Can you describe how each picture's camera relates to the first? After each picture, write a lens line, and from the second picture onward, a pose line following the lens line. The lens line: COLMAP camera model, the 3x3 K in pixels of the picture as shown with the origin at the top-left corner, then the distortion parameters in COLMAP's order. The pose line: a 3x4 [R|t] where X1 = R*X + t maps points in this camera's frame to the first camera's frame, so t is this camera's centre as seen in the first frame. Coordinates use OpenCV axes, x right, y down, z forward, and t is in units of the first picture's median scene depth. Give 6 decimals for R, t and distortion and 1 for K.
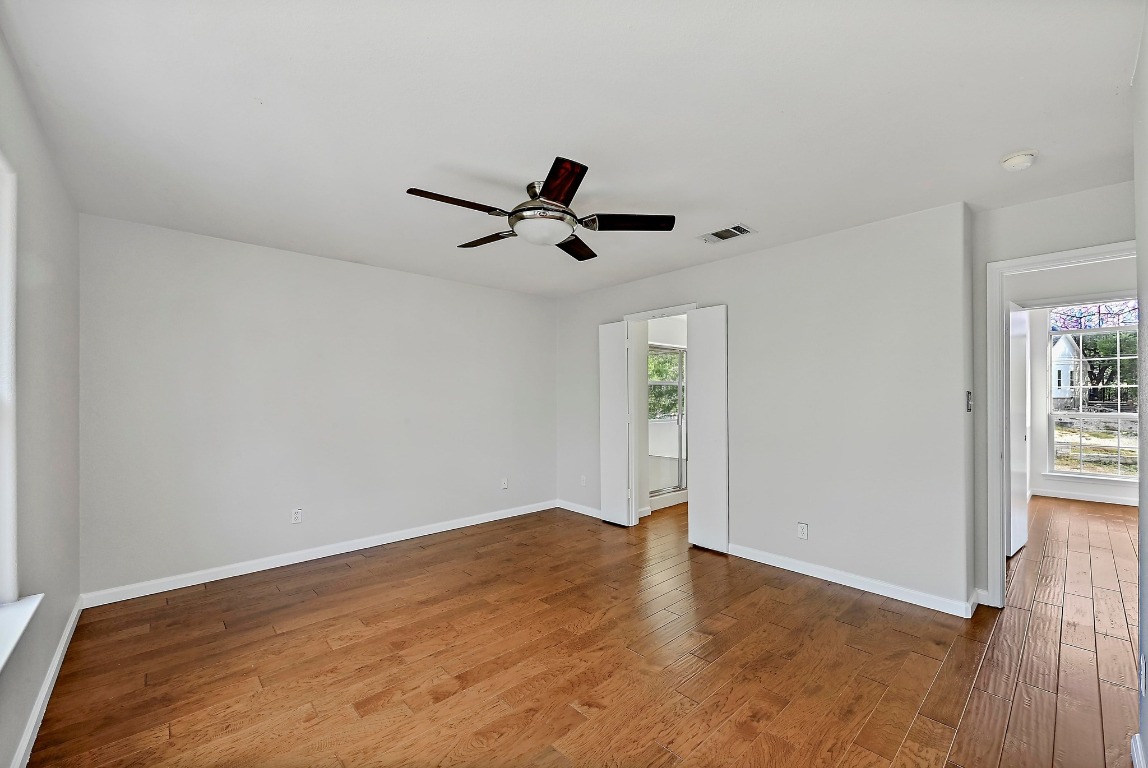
lens RADIAL K [[462.0, 0, 575.1], [0, 462.0, 389.6], [0, 0, 1]] dist [-0.003221, 0.000767]
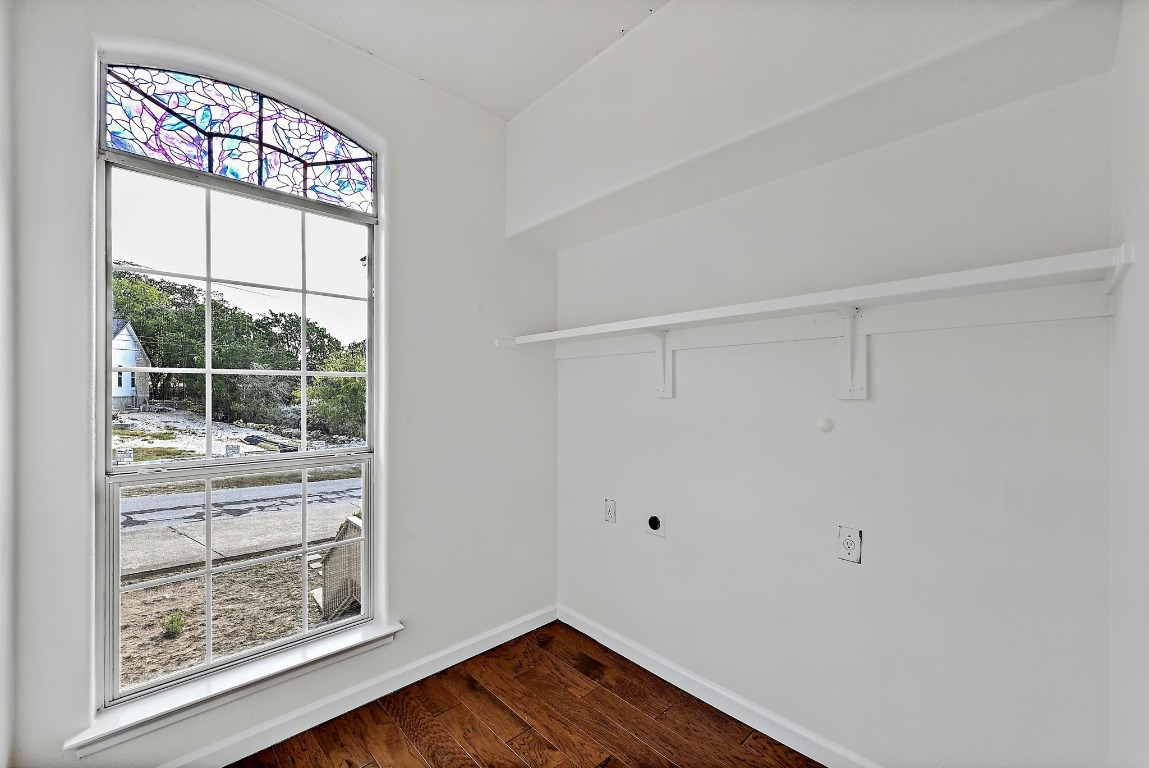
lens RADIAL K [[462.4, 0, 575.1], [0, 462.4, 388.2], [0, 0, 1]] dist [-0.003221, 0.000767]
pose [[-0.018981, 0.004705, 0.999809, 0.606713], [-0.005641, 0.999973, -0.004813, 0.002062], [-0.999804, -0.005731, -0.018954, 0.584576]]
